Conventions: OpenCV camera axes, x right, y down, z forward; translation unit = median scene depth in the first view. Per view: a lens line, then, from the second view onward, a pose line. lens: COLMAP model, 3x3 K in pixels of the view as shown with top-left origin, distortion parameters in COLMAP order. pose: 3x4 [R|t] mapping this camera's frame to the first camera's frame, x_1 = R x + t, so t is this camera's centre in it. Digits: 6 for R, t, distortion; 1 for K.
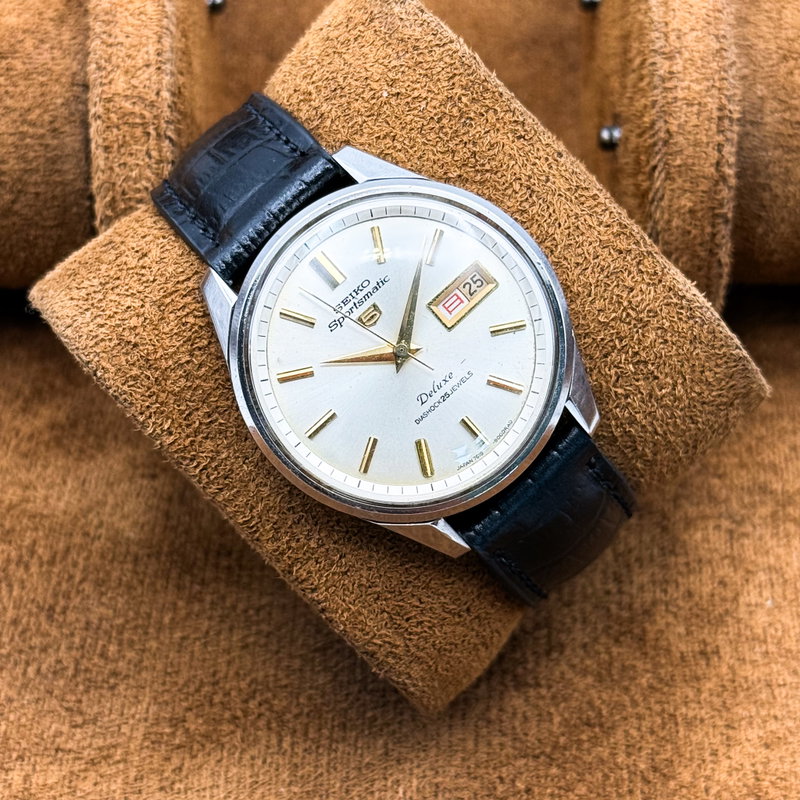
lens RADIAL K [[1841.3, 0, 400.0], [0, 1841.3, 400.0], [0, 0, 1]] dist [0.002725, -0.044690]
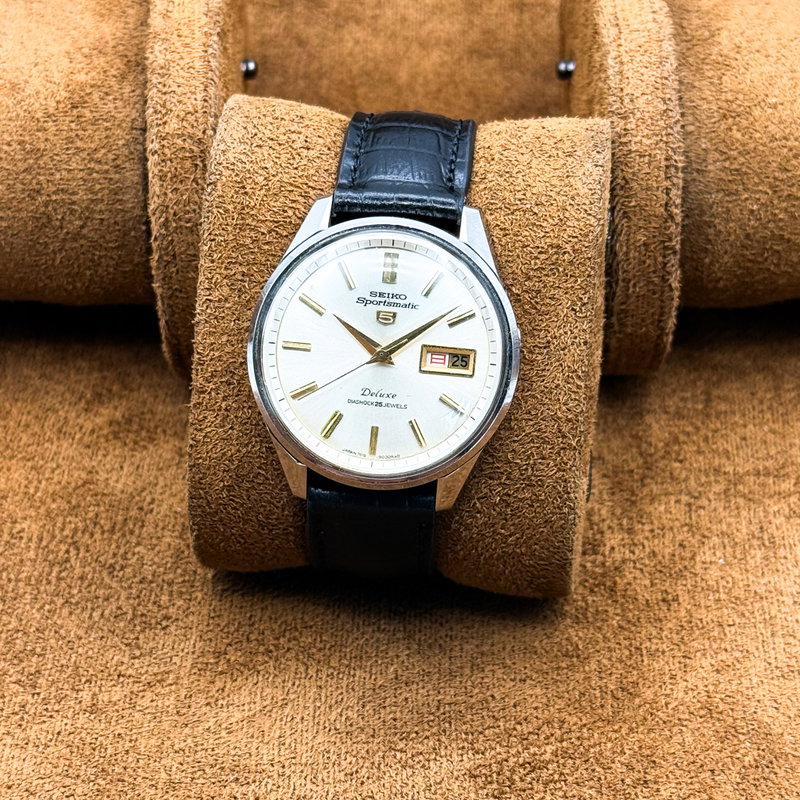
lens RADIAL K [[1841.3, 0, 400.0], [0, 1841.3, 400.0], [0, 0, 1]] dist [0.002725, -0.044690]
pose [[0.999950, -0.006828, -0.007257, 0.004758], [0.006284, 0.997351, -0.072466, 0.096995], [0.007732, 0.072417, 0.997344, -0.191444]]
